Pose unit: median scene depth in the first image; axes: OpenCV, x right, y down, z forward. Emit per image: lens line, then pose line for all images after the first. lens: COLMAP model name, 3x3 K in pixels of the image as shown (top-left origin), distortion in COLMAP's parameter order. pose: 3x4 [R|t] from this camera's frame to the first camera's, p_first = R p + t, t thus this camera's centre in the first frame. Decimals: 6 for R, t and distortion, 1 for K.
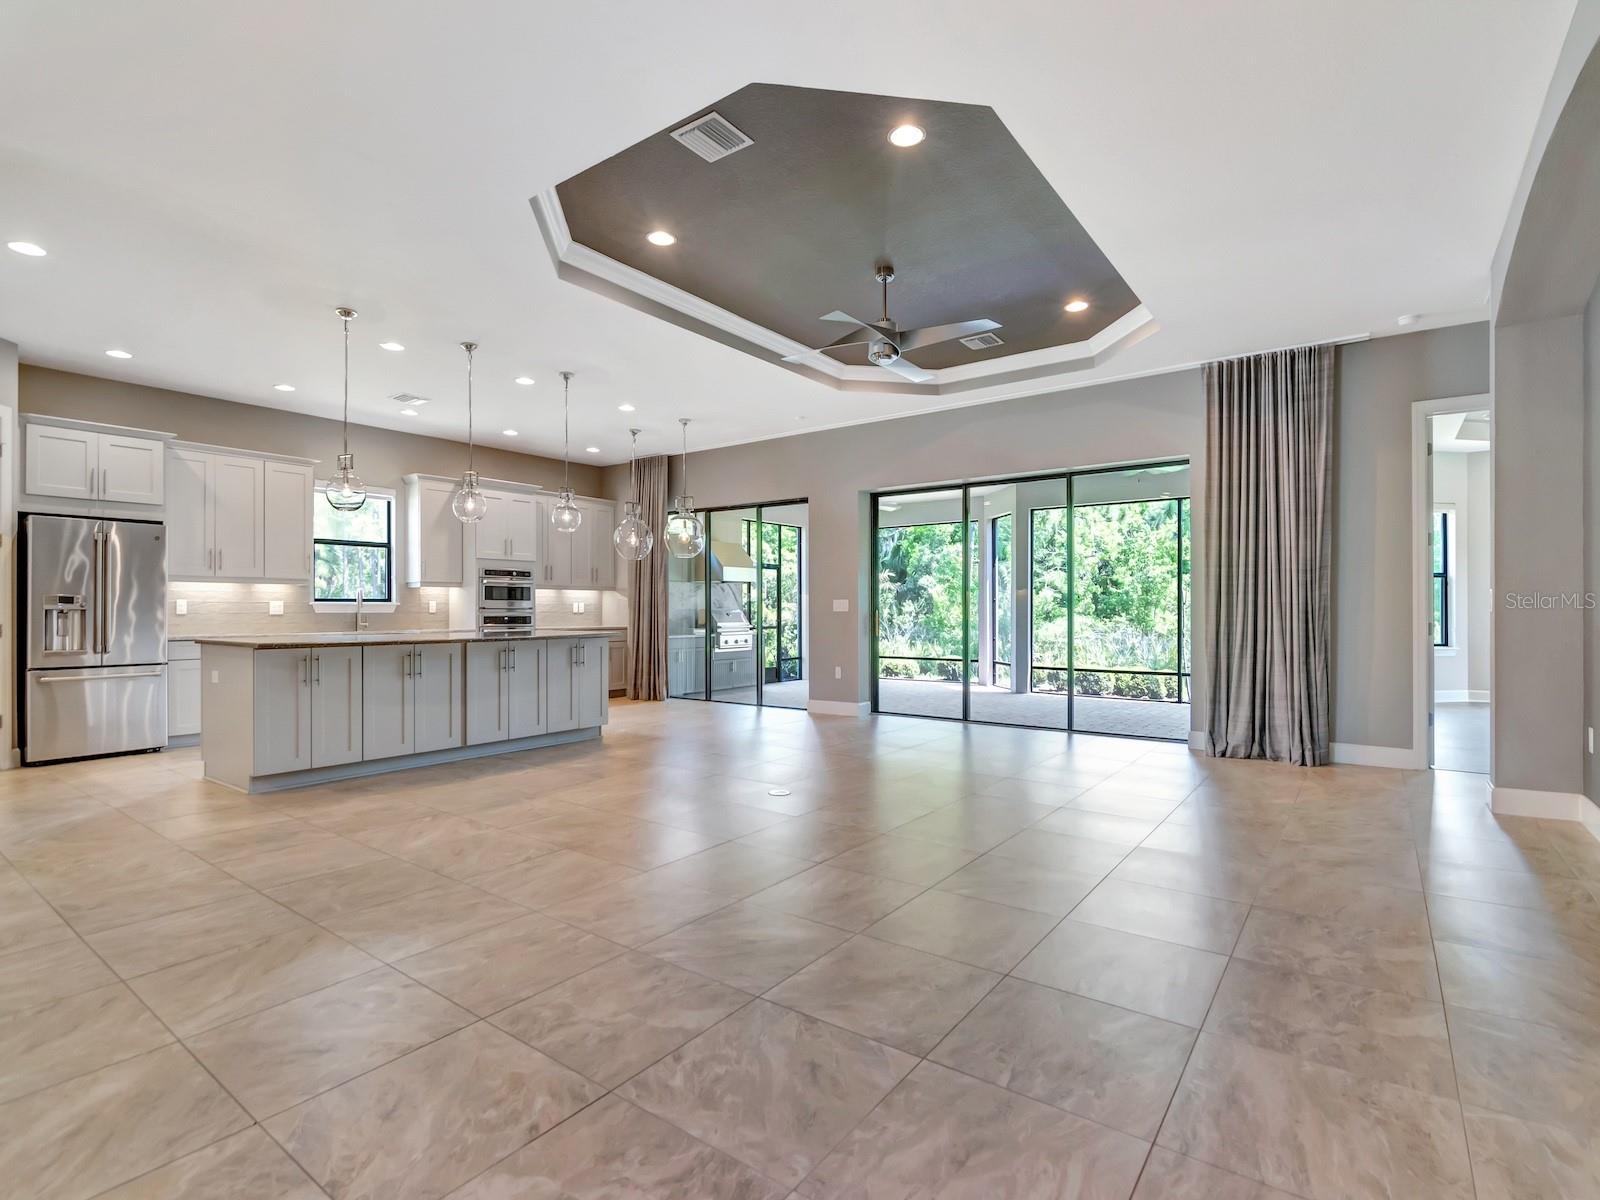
lens RADIAL K [[769.7, 0, 803.4], [0, 769.7, 601.3], [0, 0, 1]] dist [-0.000517, -0.005943]
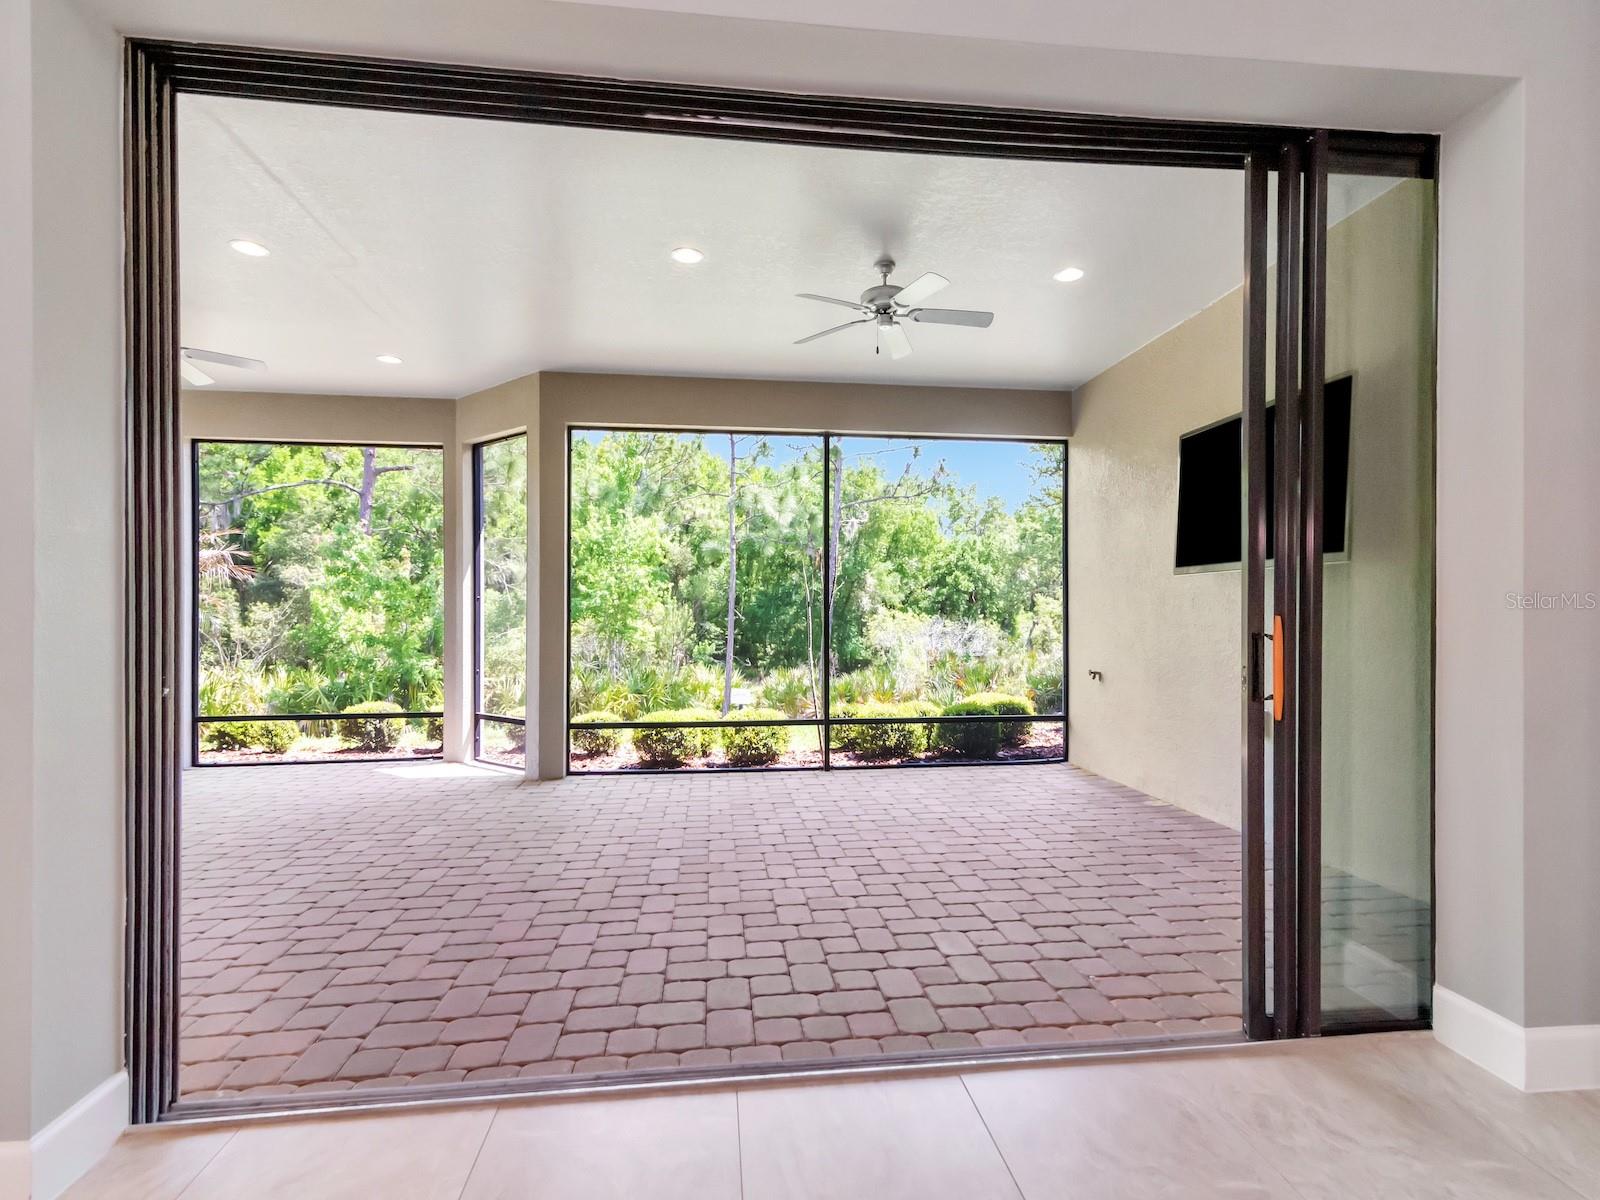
lens RADIAL K [[769.2, 0, 800.3], [0, 769.2, 617.9], [0, 0, 1]] dist [0.016666, -0.000230]
pose [[0.730202, -0.000021, 0.683232, 0.085846], [-0.007510, 0.999939, 0.008057, 0.009969], [-0.683190, -0.011014, 0.730157, 0.825472]]
